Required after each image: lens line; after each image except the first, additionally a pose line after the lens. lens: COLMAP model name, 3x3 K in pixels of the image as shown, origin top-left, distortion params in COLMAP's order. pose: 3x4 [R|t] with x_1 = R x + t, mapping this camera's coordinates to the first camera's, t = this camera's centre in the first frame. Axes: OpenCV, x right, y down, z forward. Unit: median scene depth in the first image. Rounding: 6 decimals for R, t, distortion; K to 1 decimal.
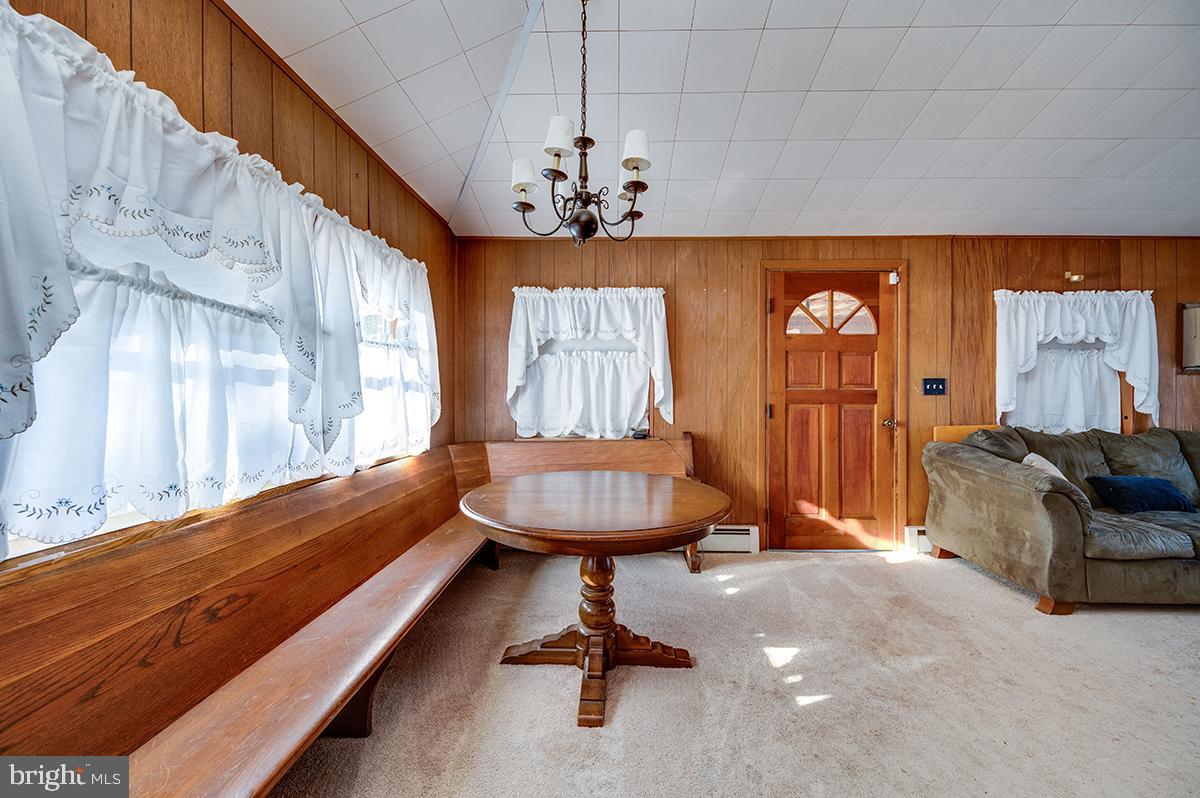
lens RADIAL K [[479.3, 0, 605.0], [0, 479.3, 392.8], [0, 0, 1]] dist [-0.000657, 0.000056]
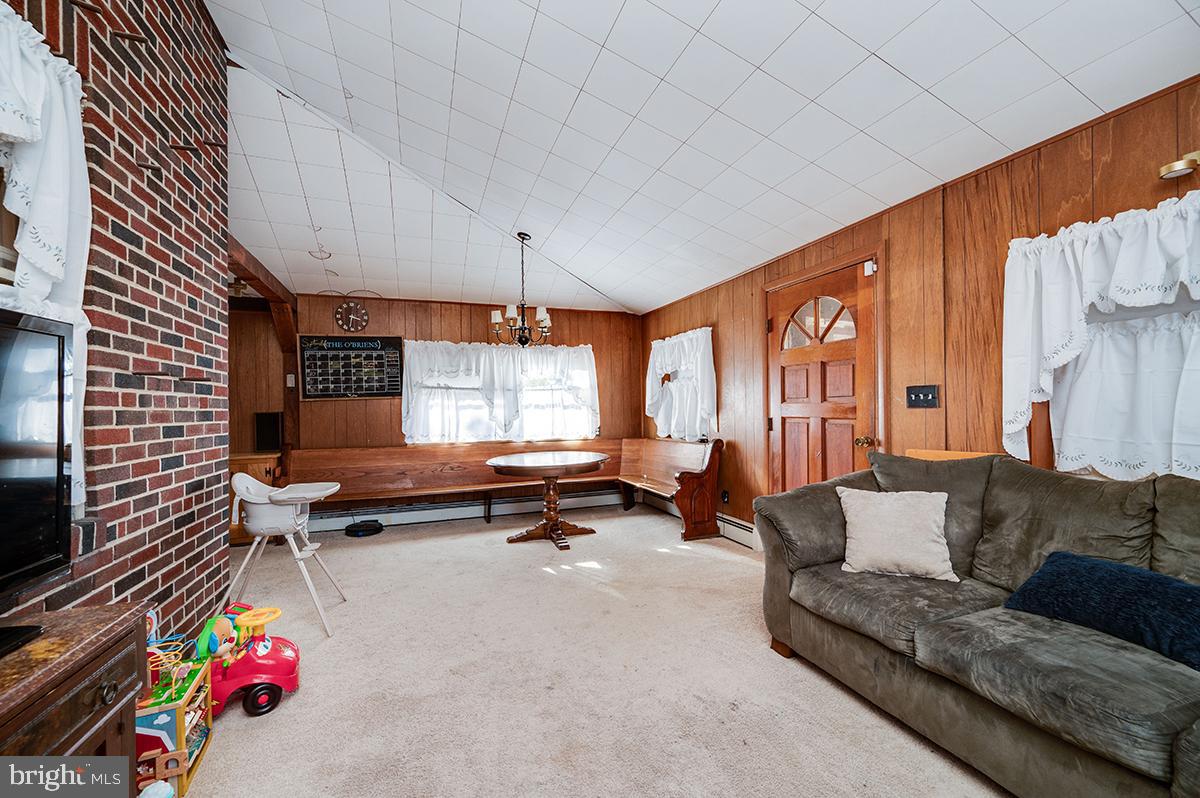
lens RADIAL K [[464.3, 0, 595.0], [0, 464.3, 404.4], [0, 0, 1]] dist [-0.000242, -0.000035]
pose [[0.367558, -0.014284, -0.929891, 1.191591], [0.018679, 0.999794, -0.007974, -0.004643], [0.929813, -0.014438, 0.367749, 0.261898]]
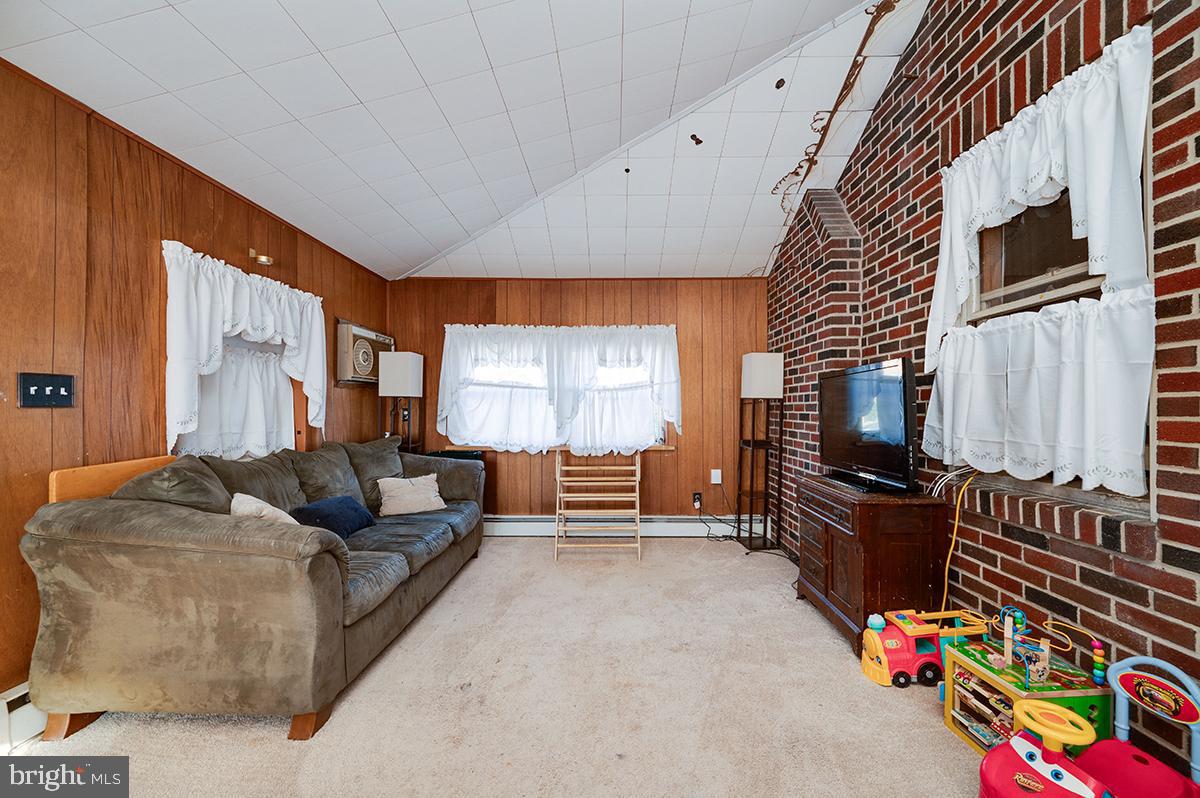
lens RADIAL K [[469.0, 0, 604.1], [0, 469.0, 407.9], [0, 0, 1]] dist [-0.000227, -0.000228]
pose [[-0.016448, -0.000405, 0.999865, 0.195982], [-0.004733, 0.999989, 0.000327, 0.001985], [-0.999854, -0.004727, -0.016450, 0.439266]]
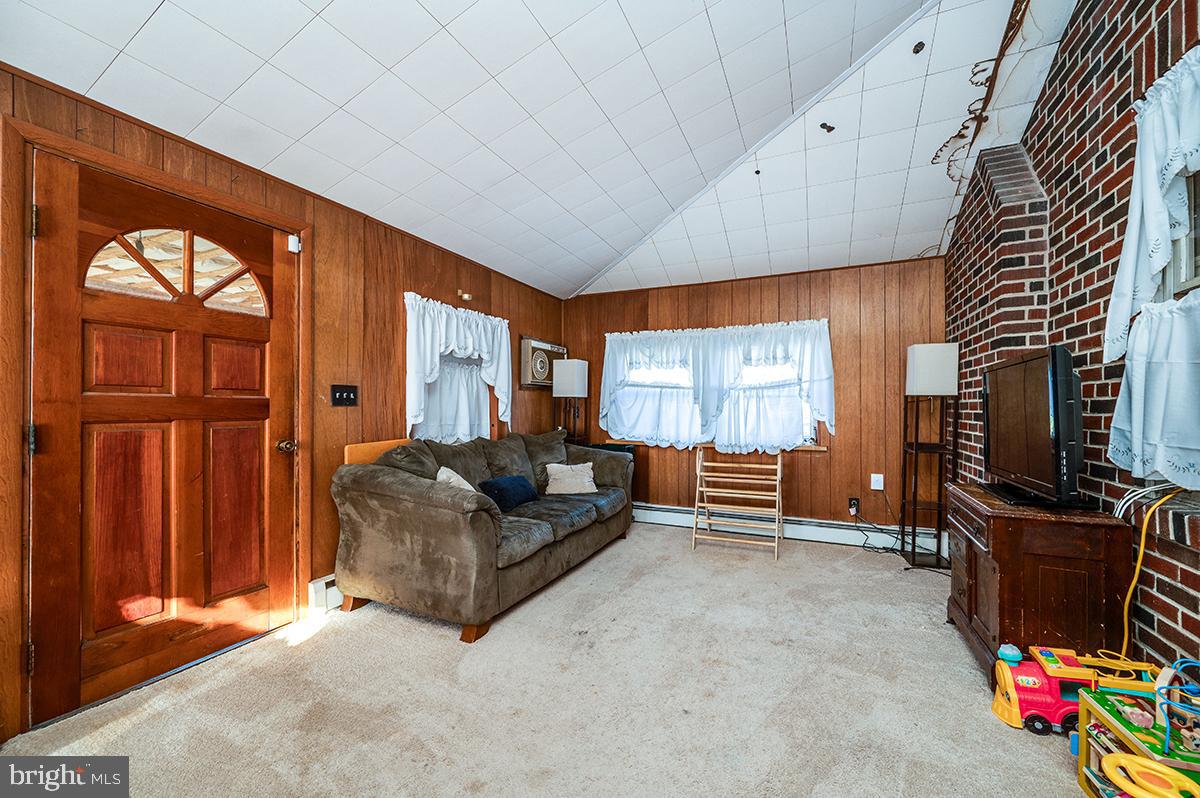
lens RADIAL K [[469.0, 0, 604.1], [0, 469.0, 407.9], [0, 0, 1]] dist [-0.000227, -0.000228]
pose [[0.393405, -0.002374, 0.919362, 0.139949], [-0.004568, 0.999979, 0.004537, 0.002228], [-0.919354, -0.005984, 0.393386, 0.298453]]
